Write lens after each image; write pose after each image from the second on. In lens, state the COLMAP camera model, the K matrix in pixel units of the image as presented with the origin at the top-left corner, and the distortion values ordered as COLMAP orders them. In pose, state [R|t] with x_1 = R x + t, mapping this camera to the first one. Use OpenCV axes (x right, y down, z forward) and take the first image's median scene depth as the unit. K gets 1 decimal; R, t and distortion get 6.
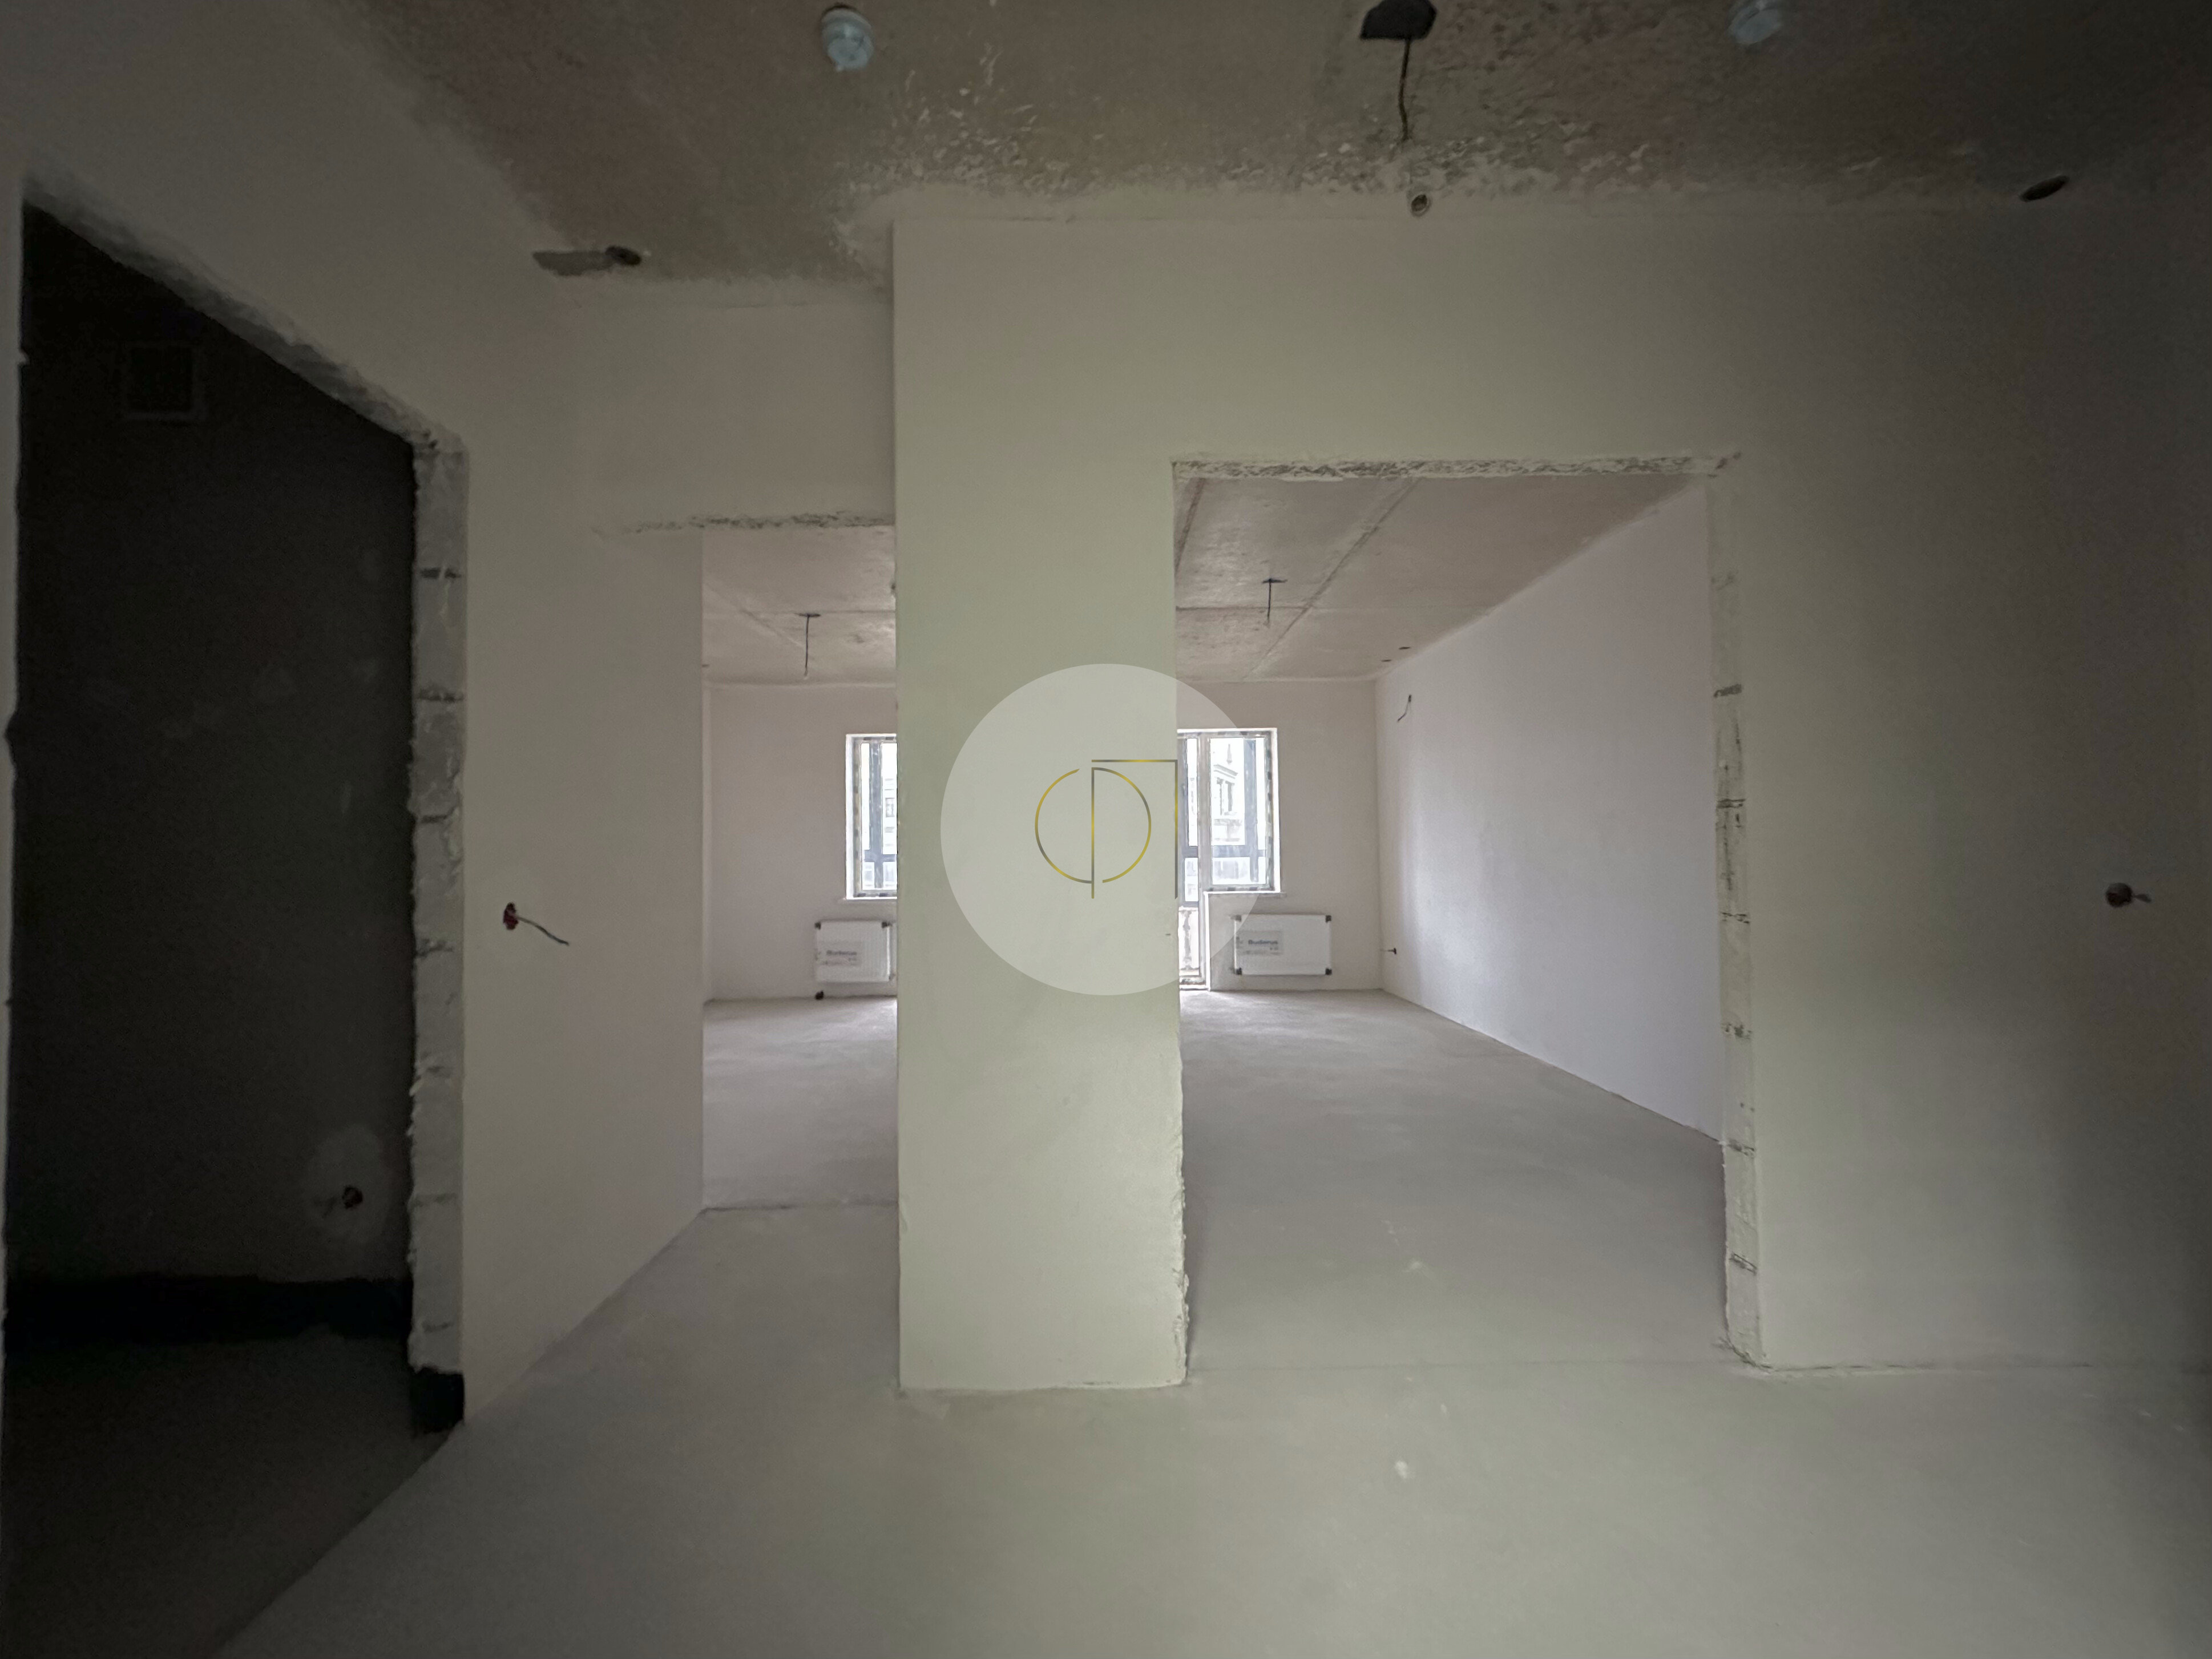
lens RADIAL K [[888.3, 0, 1100.2], [0, 888.3, 831.5], [0, 0, 1]] dist [-0.000301, -0.000137]
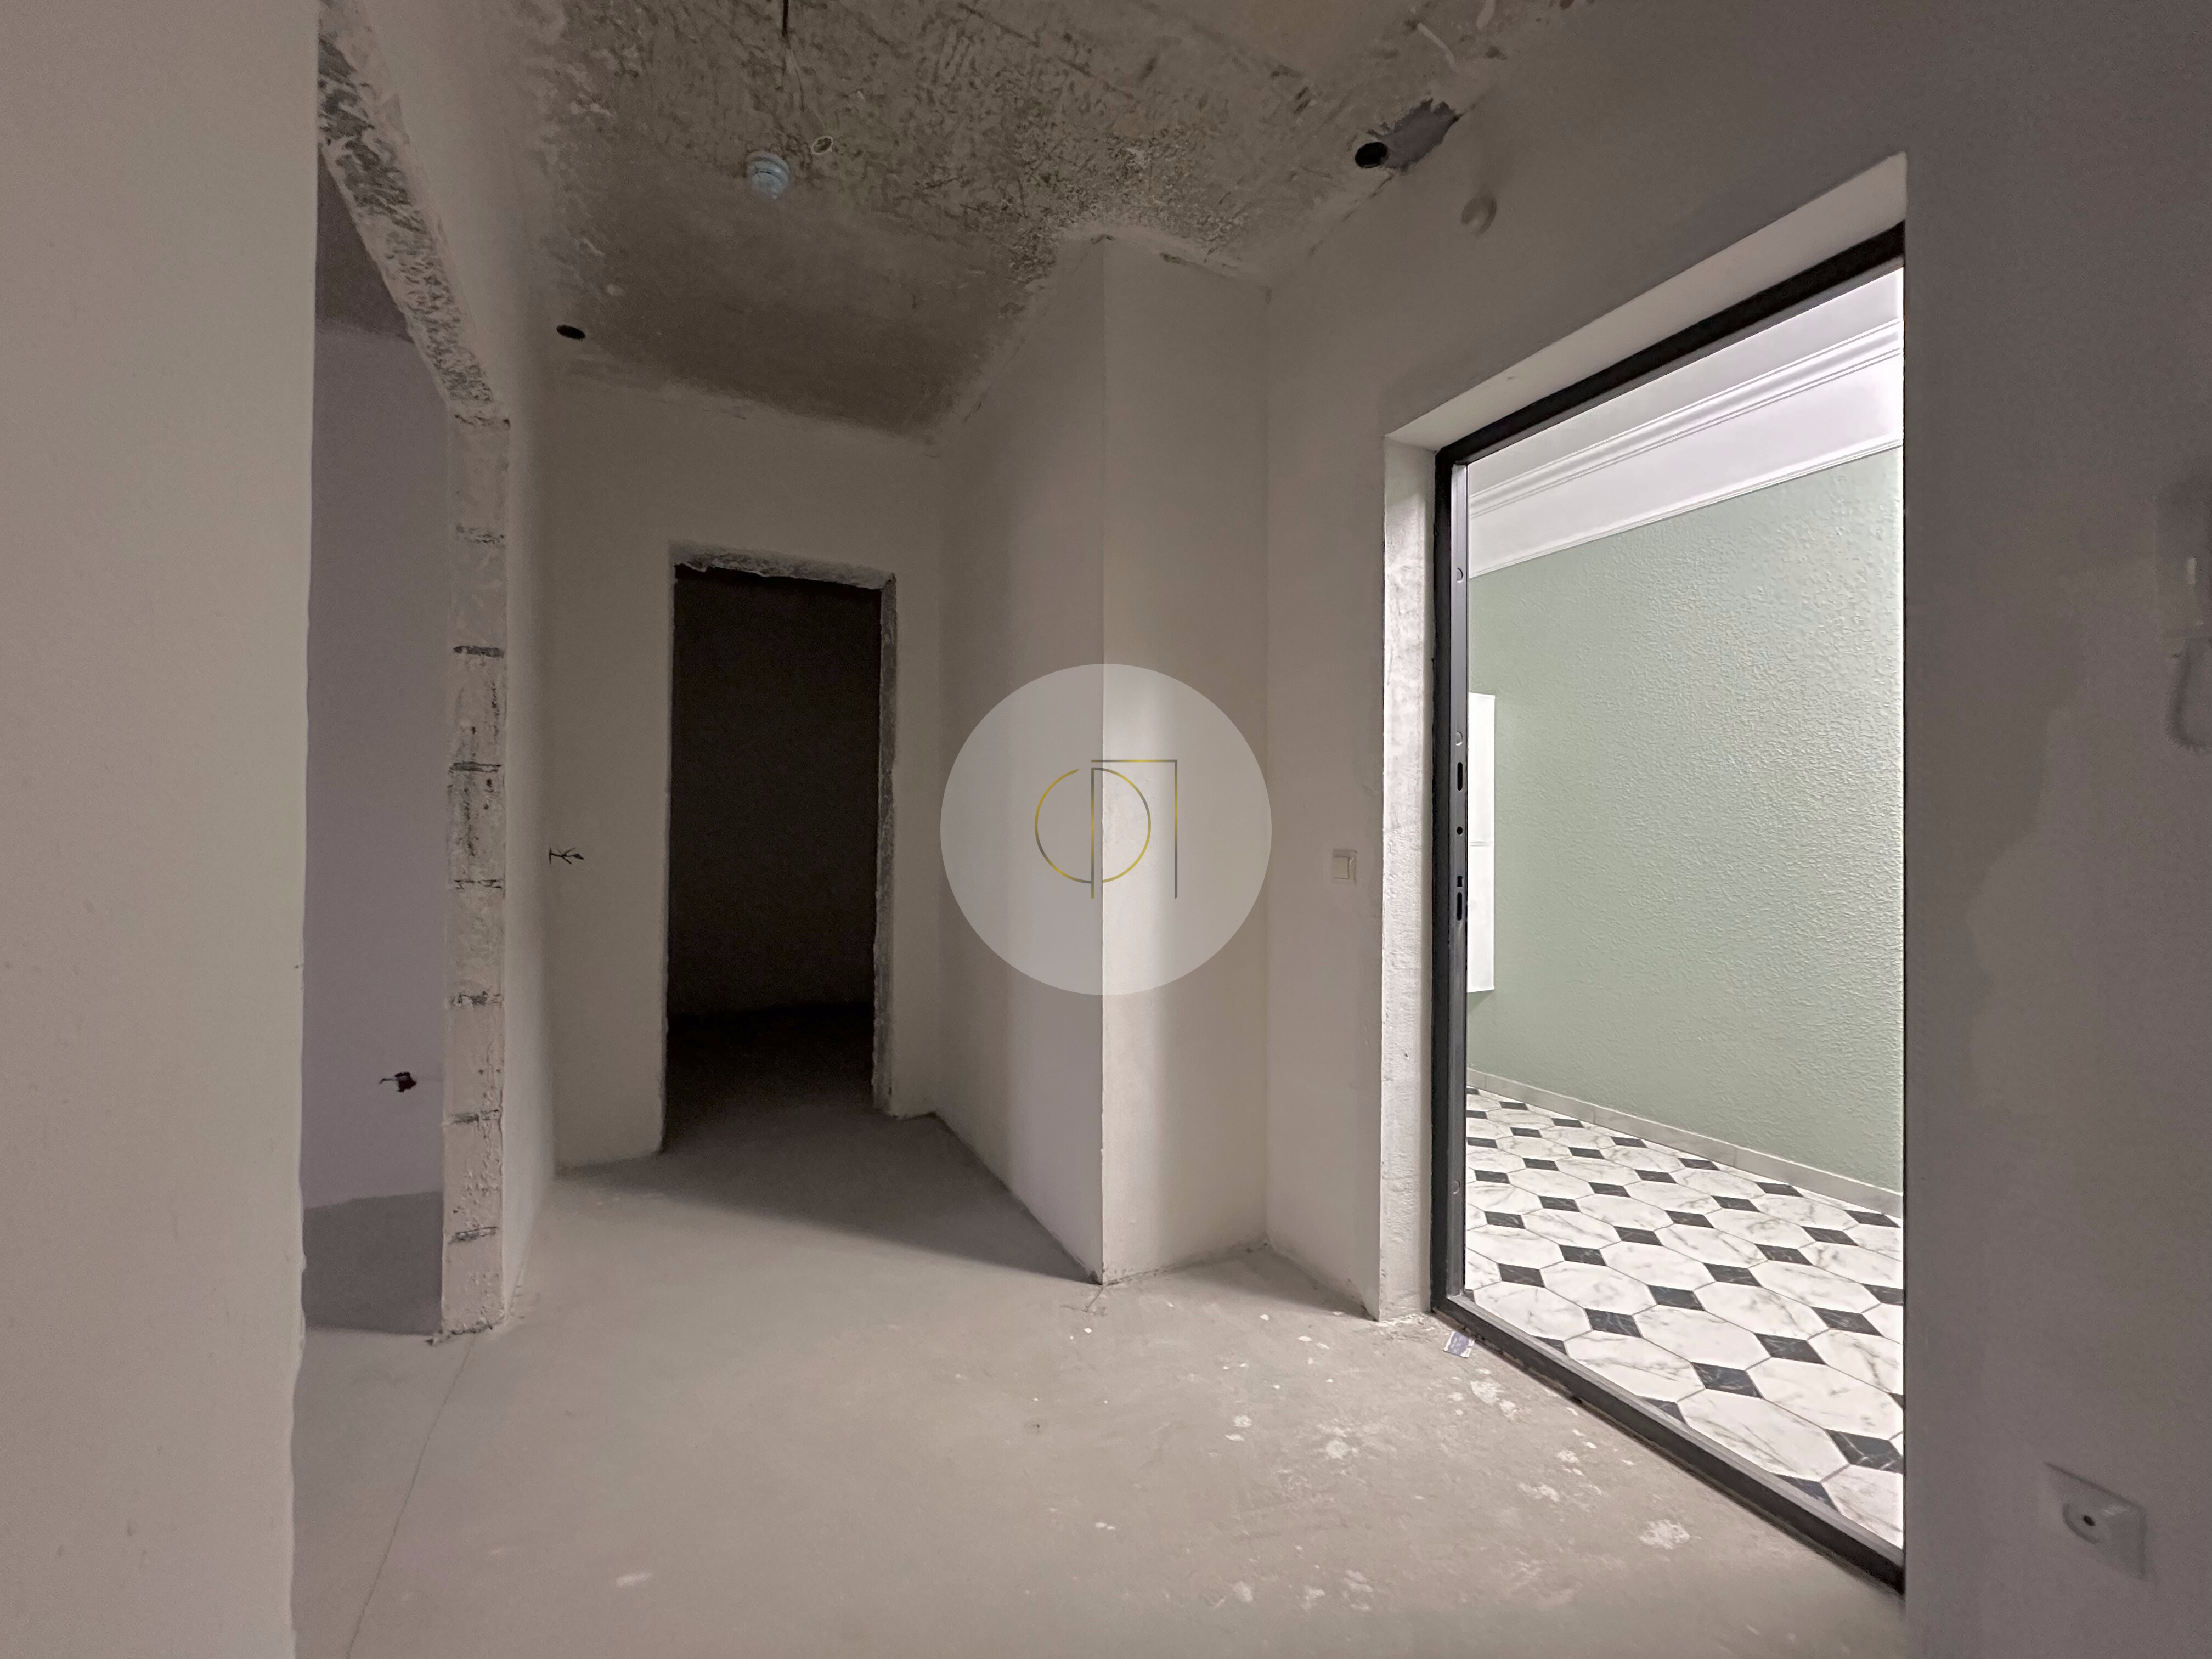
lens RADIAL K [[888.3, 0, 1099.0], [0, 888.3, 839.0], [0, 0, 1]] dist [-0.000301, -0.000137]
pose [[-0.419637, 0.013553, 0.907591, -0.463679], [-0.017538, 0.999581, -0.023036, 0.058525], [-0.907522, -0.025584, -0.419224, 0.790925]]
